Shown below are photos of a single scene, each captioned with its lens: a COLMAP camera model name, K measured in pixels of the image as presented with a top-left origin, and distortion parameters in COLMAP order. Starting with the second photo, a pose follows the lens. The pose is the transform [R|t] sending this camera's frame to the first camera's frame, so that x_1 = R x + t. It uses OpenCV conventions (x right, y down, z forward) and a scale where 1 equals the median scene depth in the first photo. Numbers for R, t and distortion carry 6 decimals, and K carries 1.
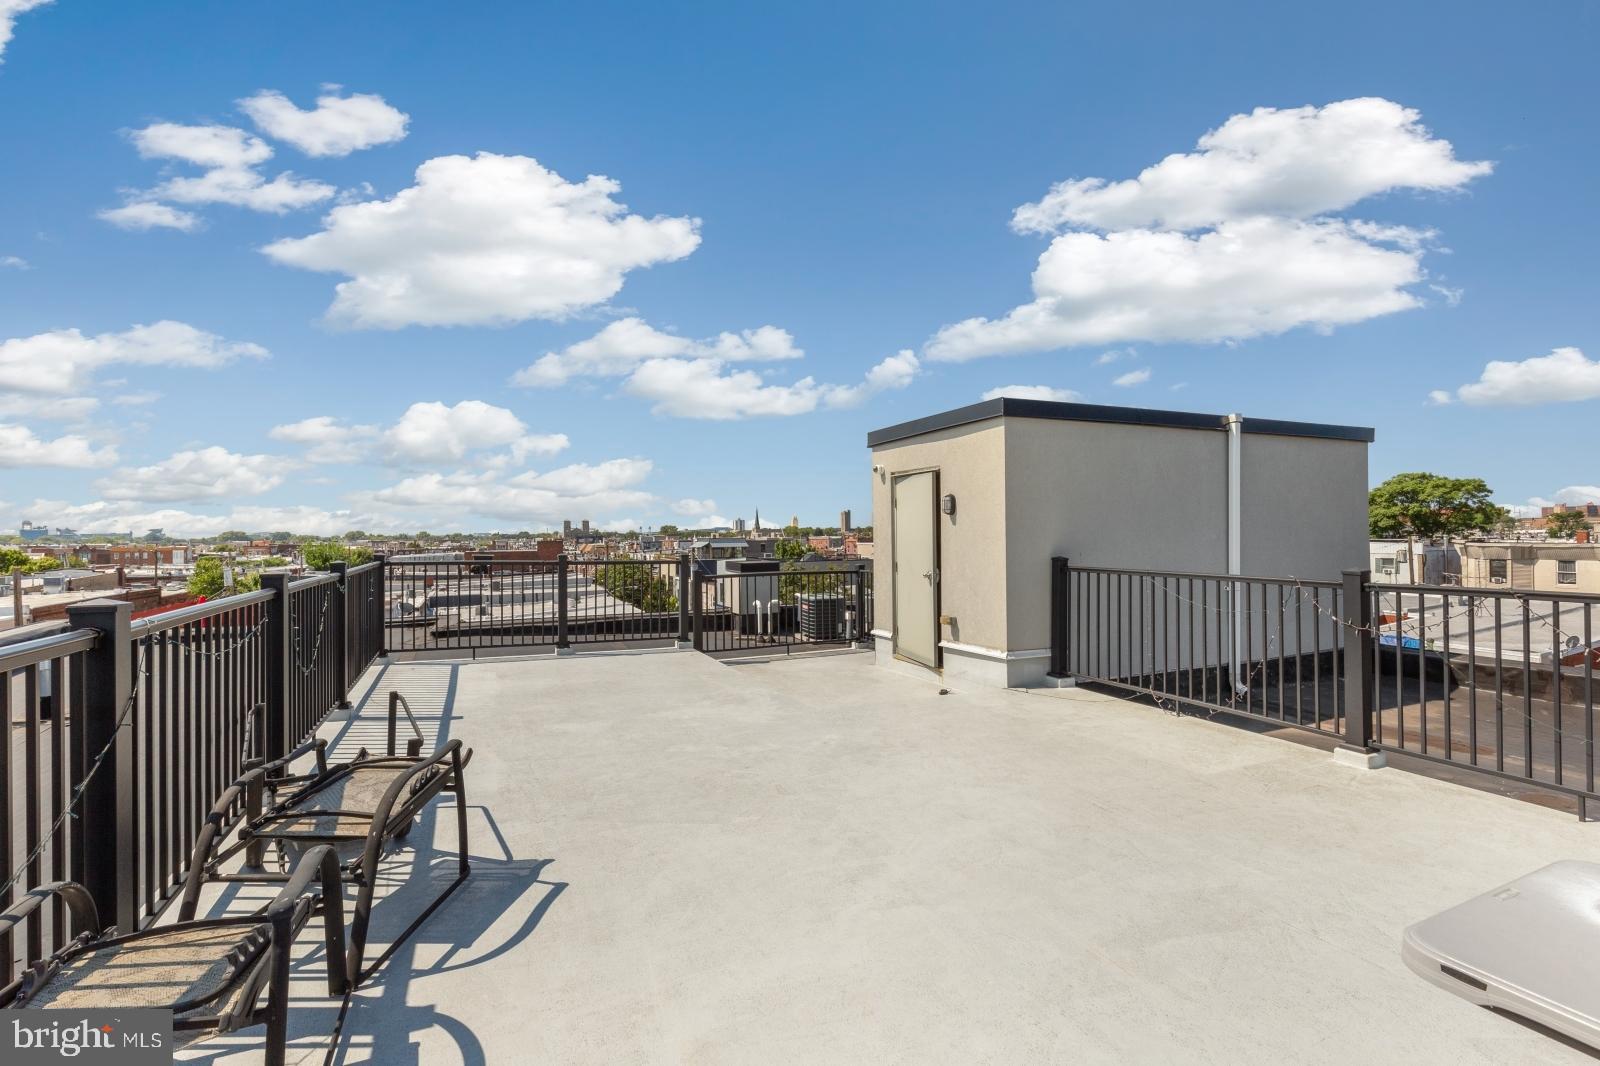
lens RADIAL K [[743.1, 0, 798.8], [0, 743.1, 541.6], [0, 0, 1]] dist [0.000780, 0.000002]
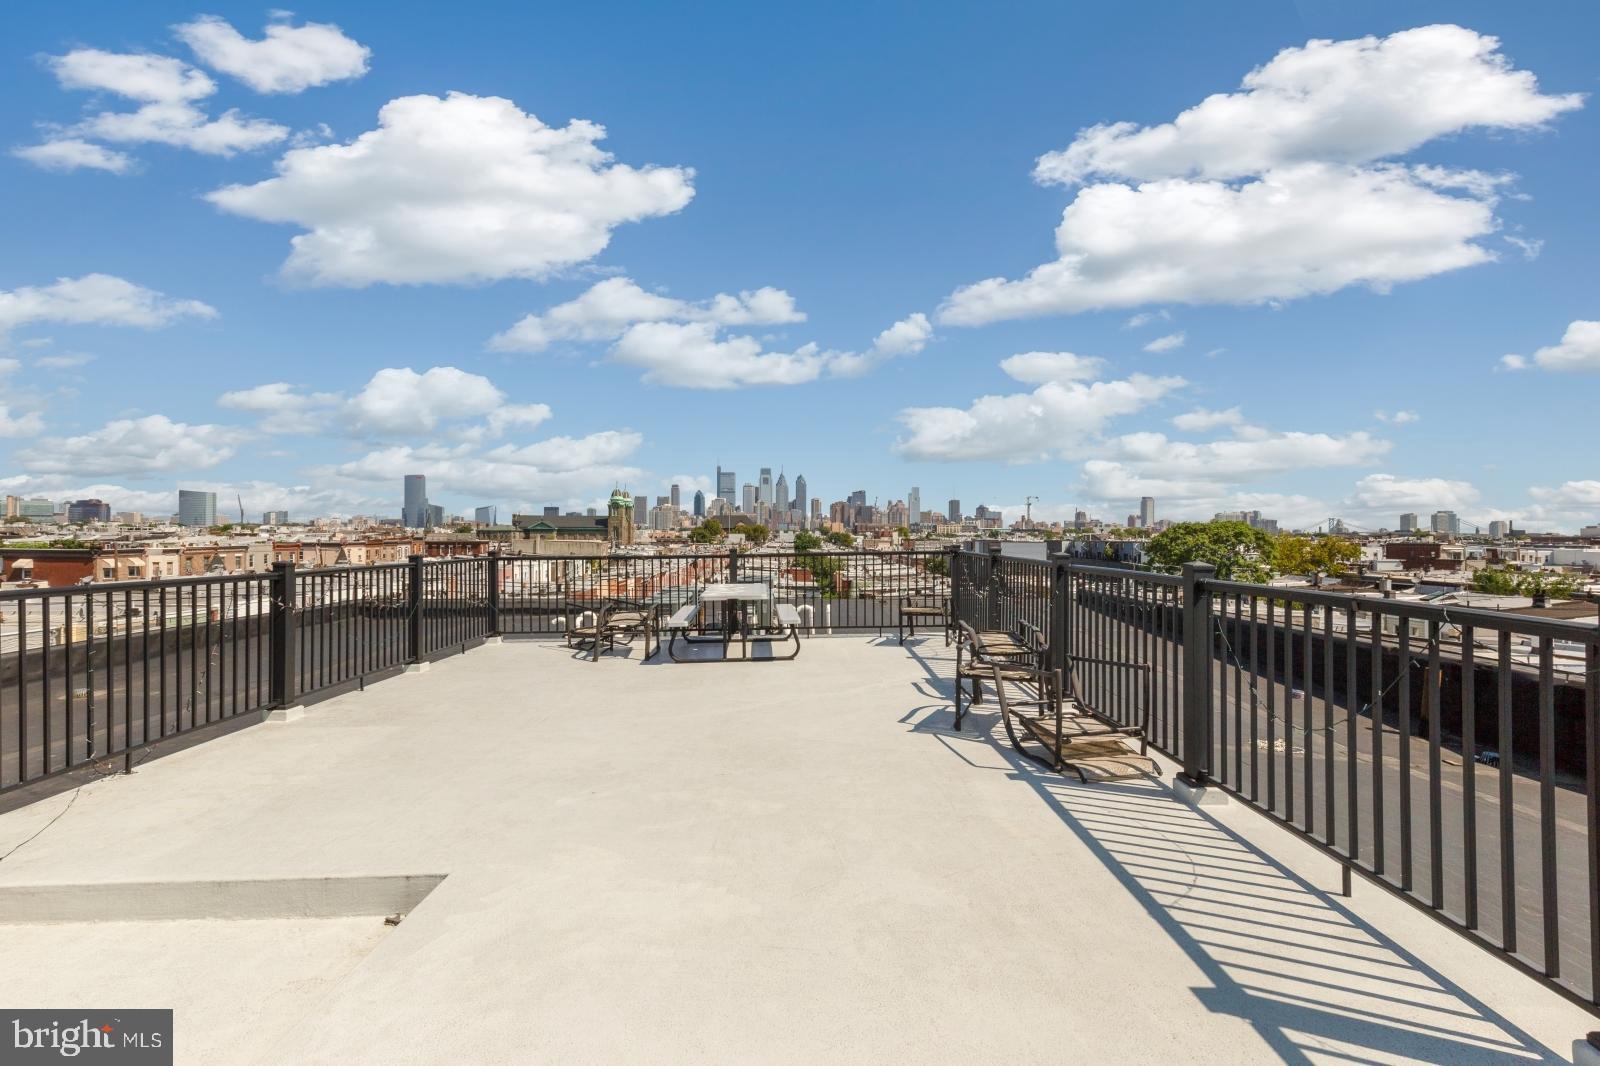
lens RADIAL K [[743.1, 0, 797.9], [0, 743.1, 527.6], [0, 0, 1]] dist [0.000780, 0.000002]
pose [[0.999991, 0.001738, -0.003755, 0.000021], [-0.001711, 0.999971, 0.007412, 0.001117], [0.003768, -0.007405, 0.999965, 0.090596]]
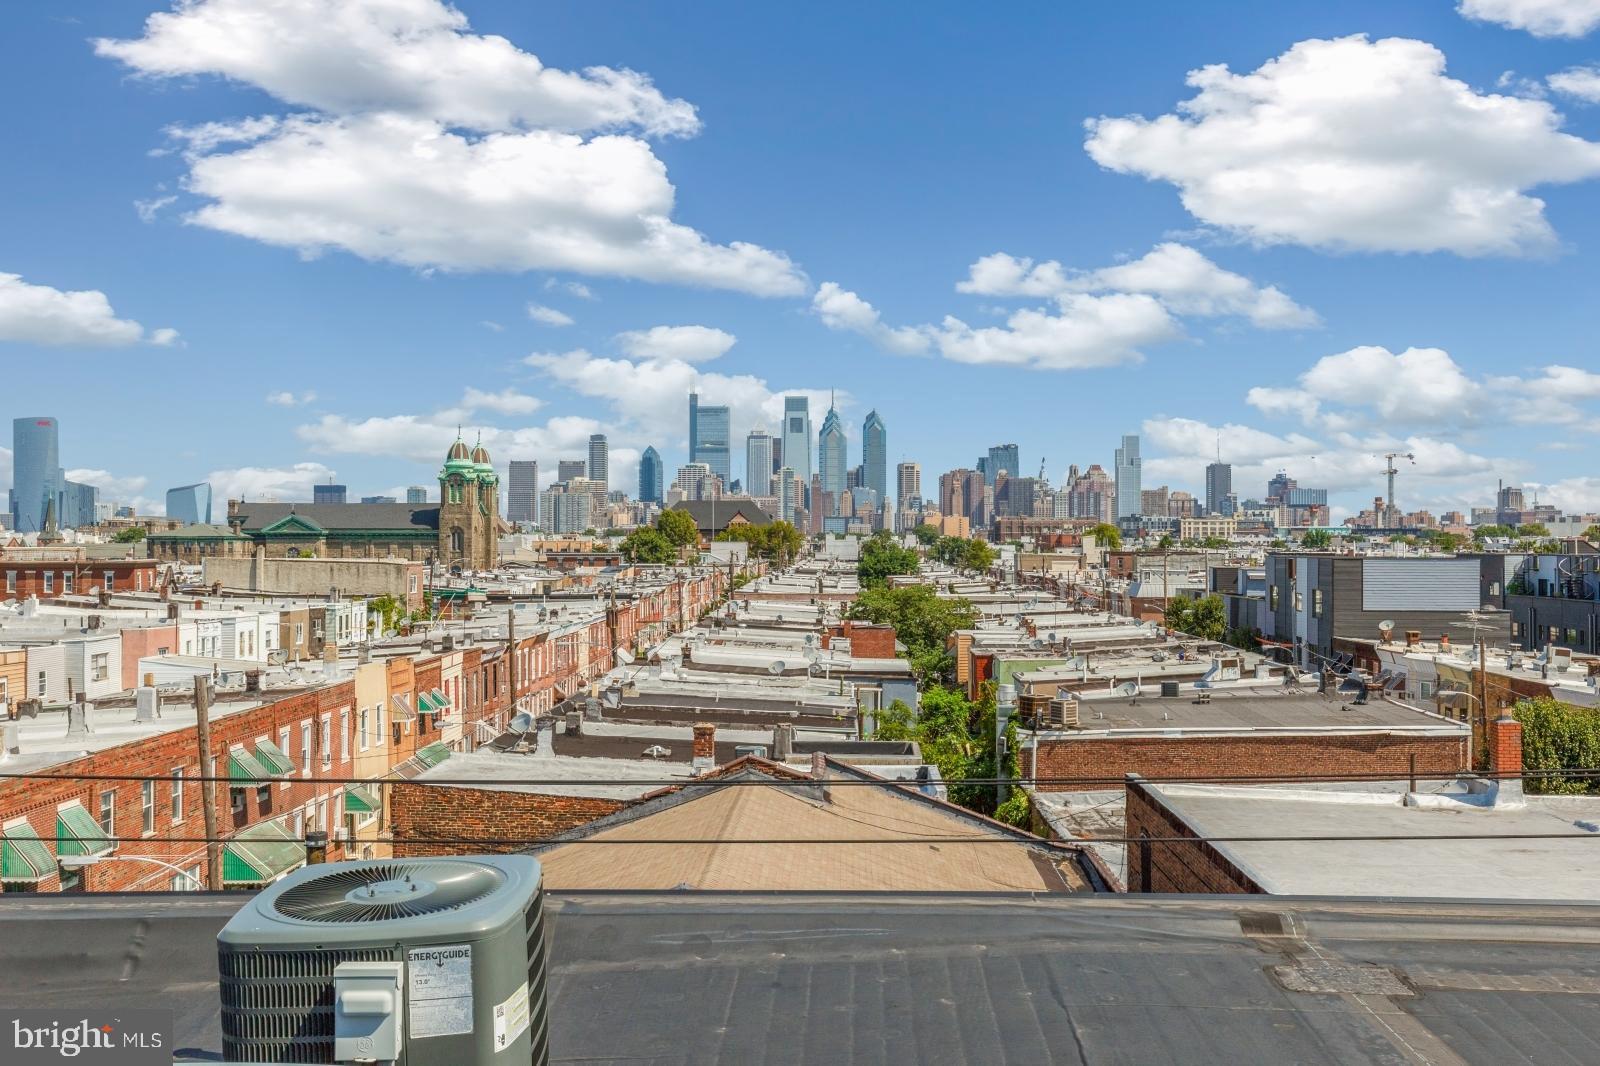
lens RADIAL K [[1626.1, 0, 802.3], [0, 1626.1, 532.4], [0, 0, 1]] dist [-0.005479, 0.000000]
pose [[0.999009, -0.003251, -0.044387, 0.001821], [0.003710, 0.999940, 0.010281, 0.002104], [0.044351, -0.010436, 0.998962, 0.155692]]
